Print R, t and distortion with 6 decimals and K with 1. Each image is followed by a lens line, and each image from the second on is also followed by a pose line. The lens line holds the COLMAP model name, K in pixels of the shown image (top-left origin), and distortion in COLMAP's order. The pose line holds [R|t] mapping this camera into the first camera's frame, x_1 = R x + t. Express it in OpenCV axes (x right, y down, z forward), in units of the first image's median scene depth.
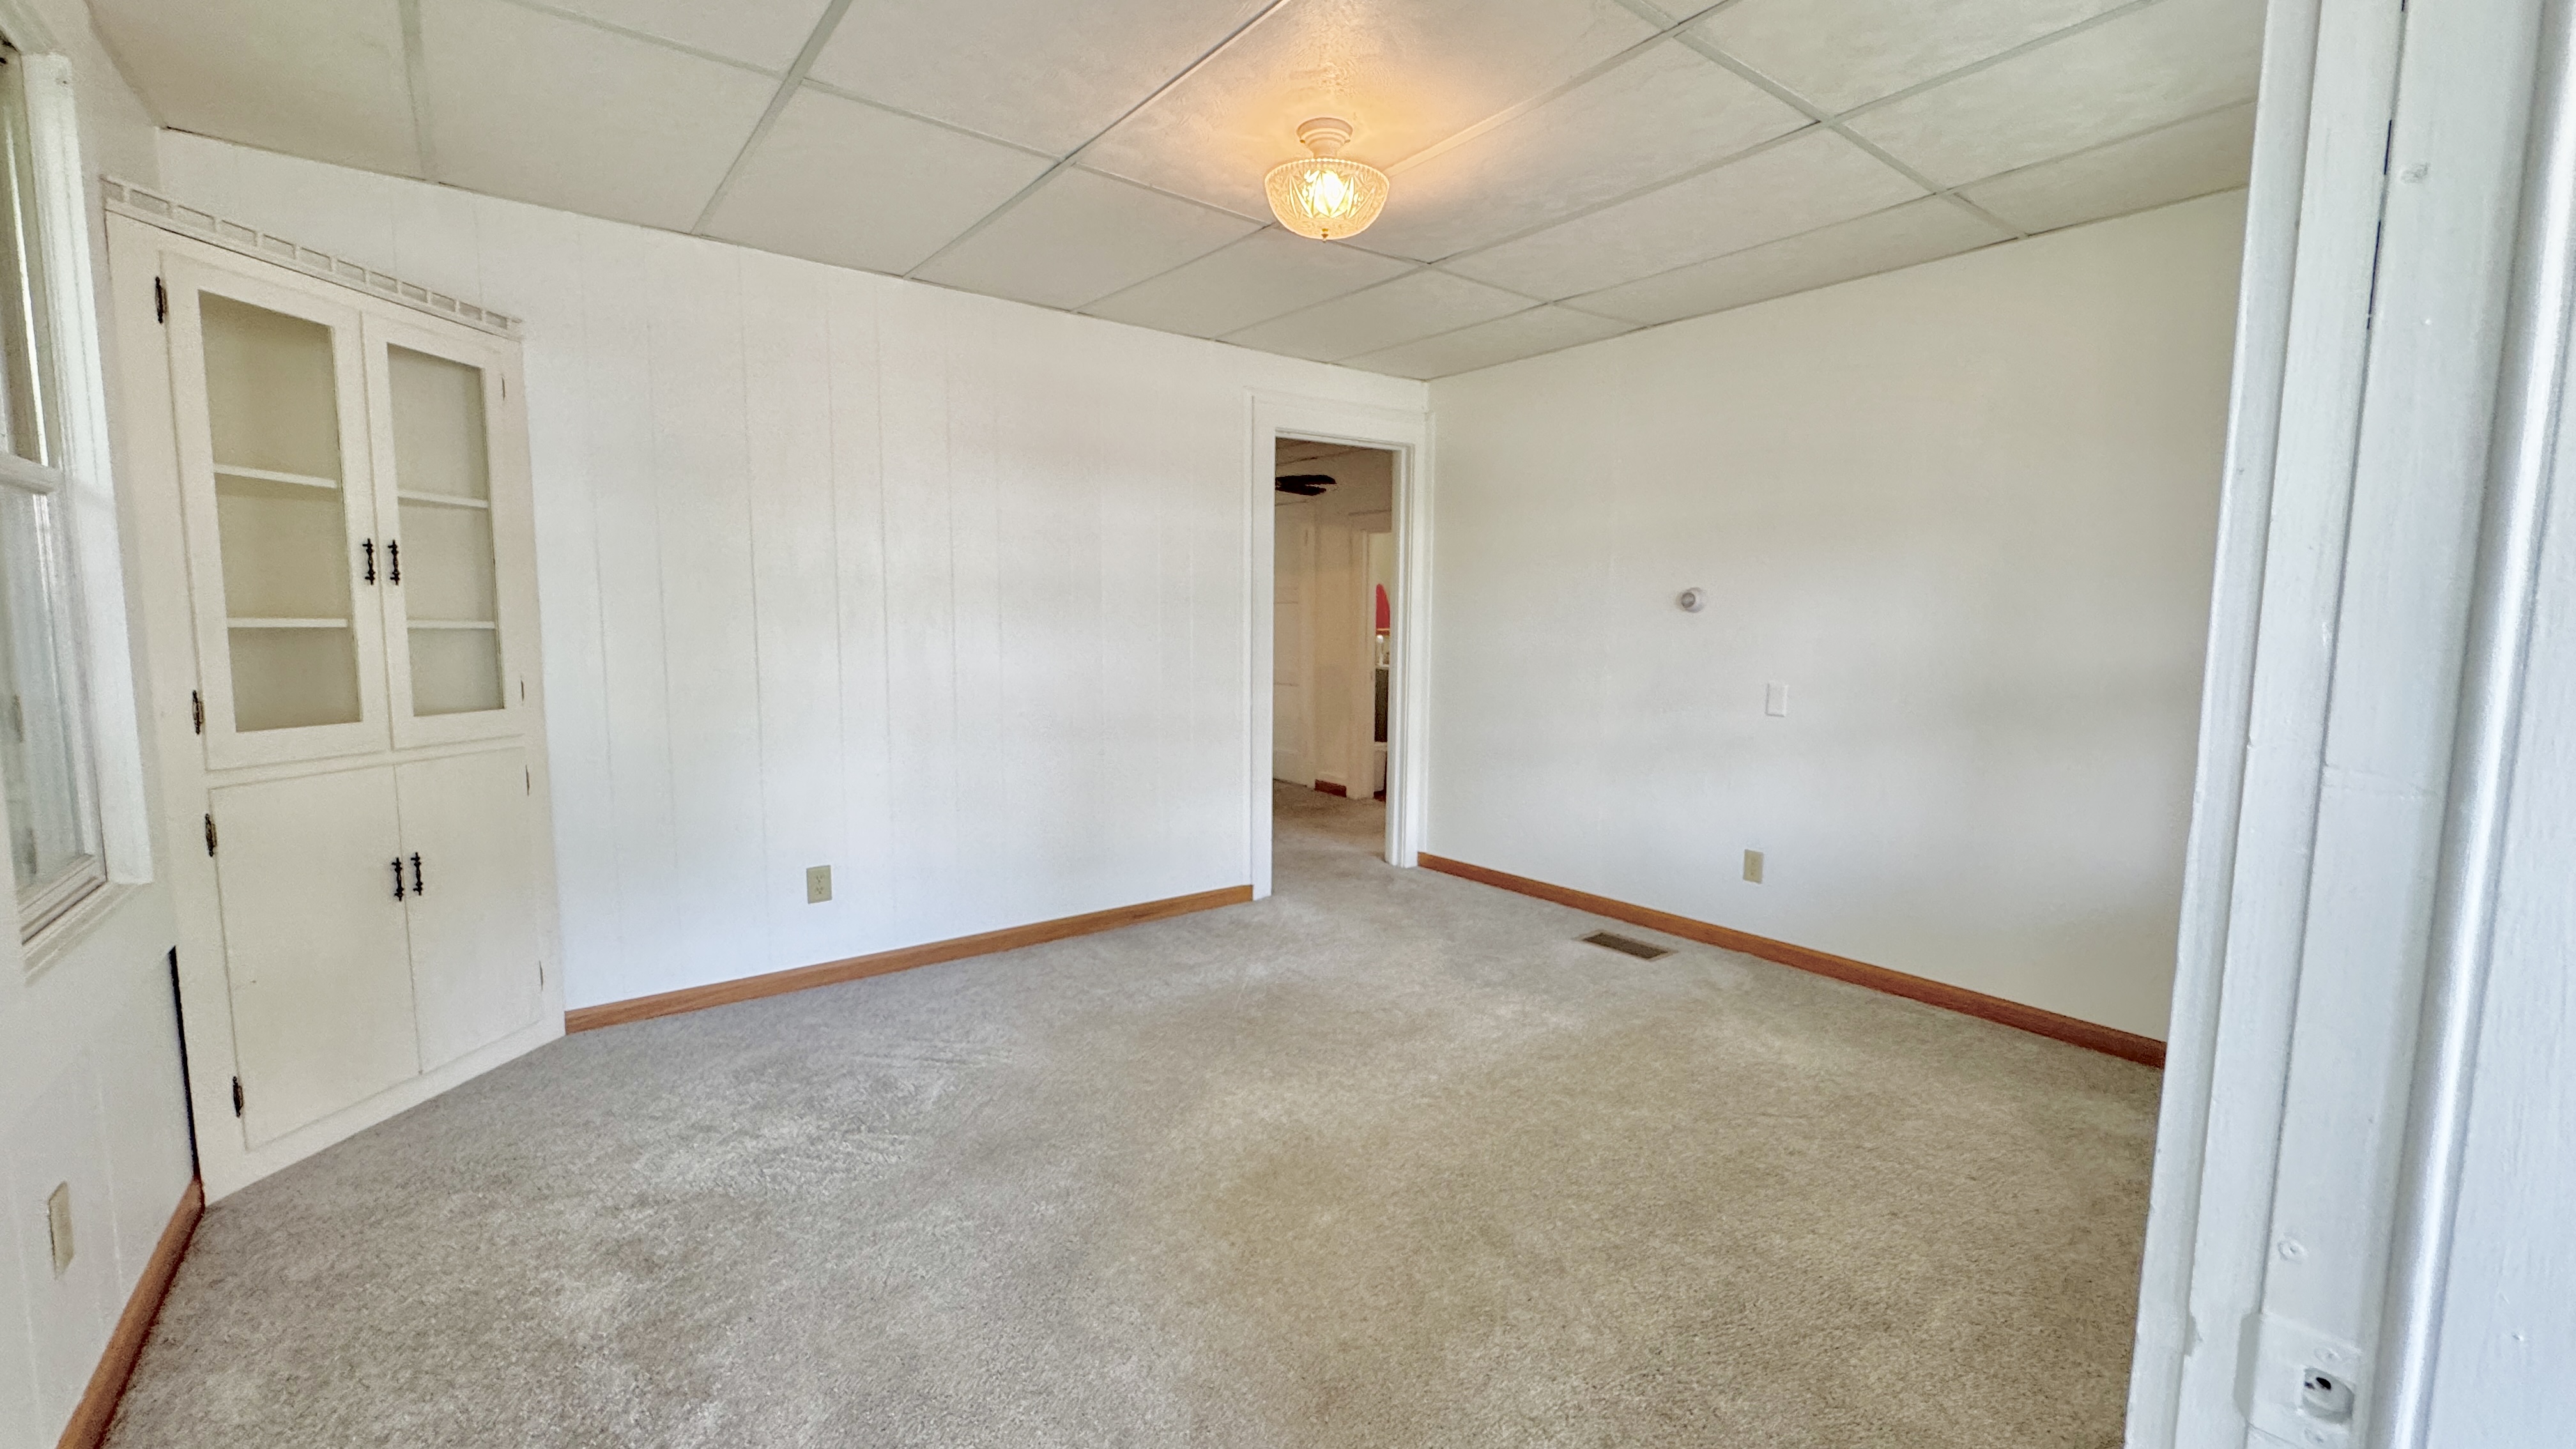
lens RADIAL K [[1027.3, 0, 1284.5], [0, 1027.3, 722.5], [0, 0, 1]] dist [-0.002931, 0.000014]
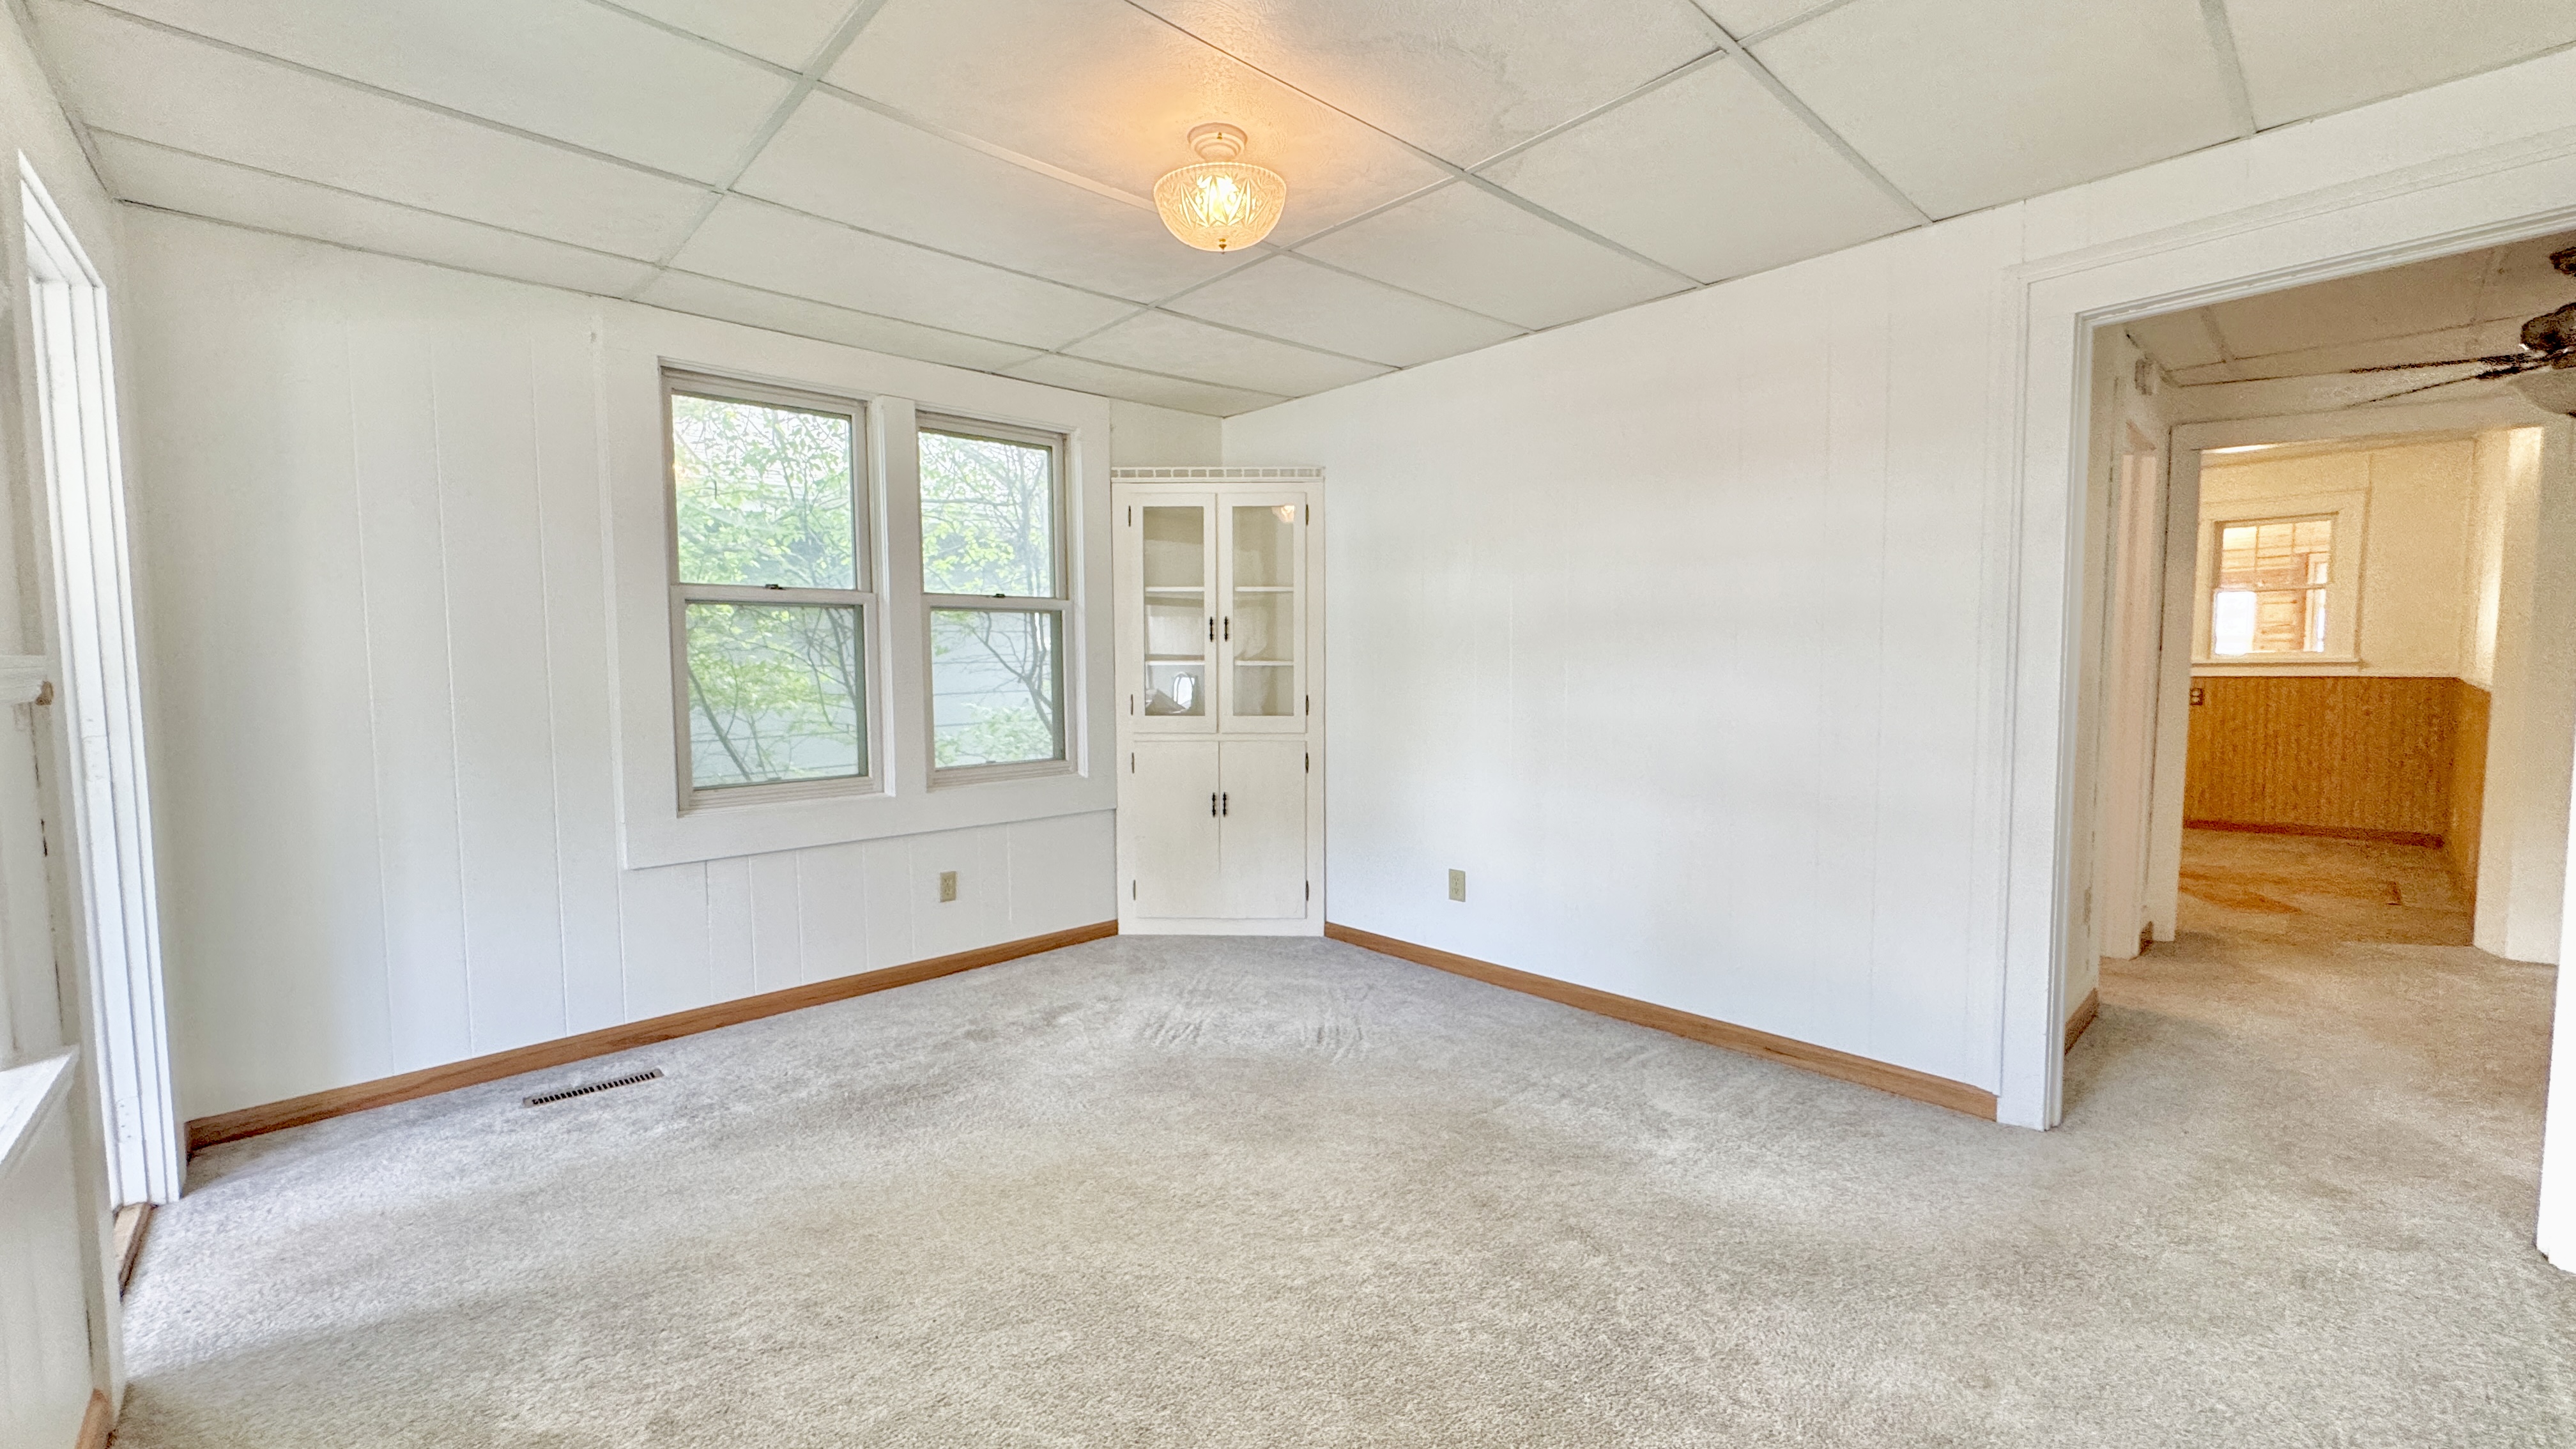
lens RADIAL K [[1027.3, 0, 1292.1], [0, 1027.3, 725.4], [0, 0, 1]] dist [-0.002931, 0.000014]
pose [[0.093839, 0.058900, -0.993844, 0.913994], [-0.089664, 0.994692, 0.050484, -0.087739], [0.991541, 0.084375, 0.098622, 0.927888]]
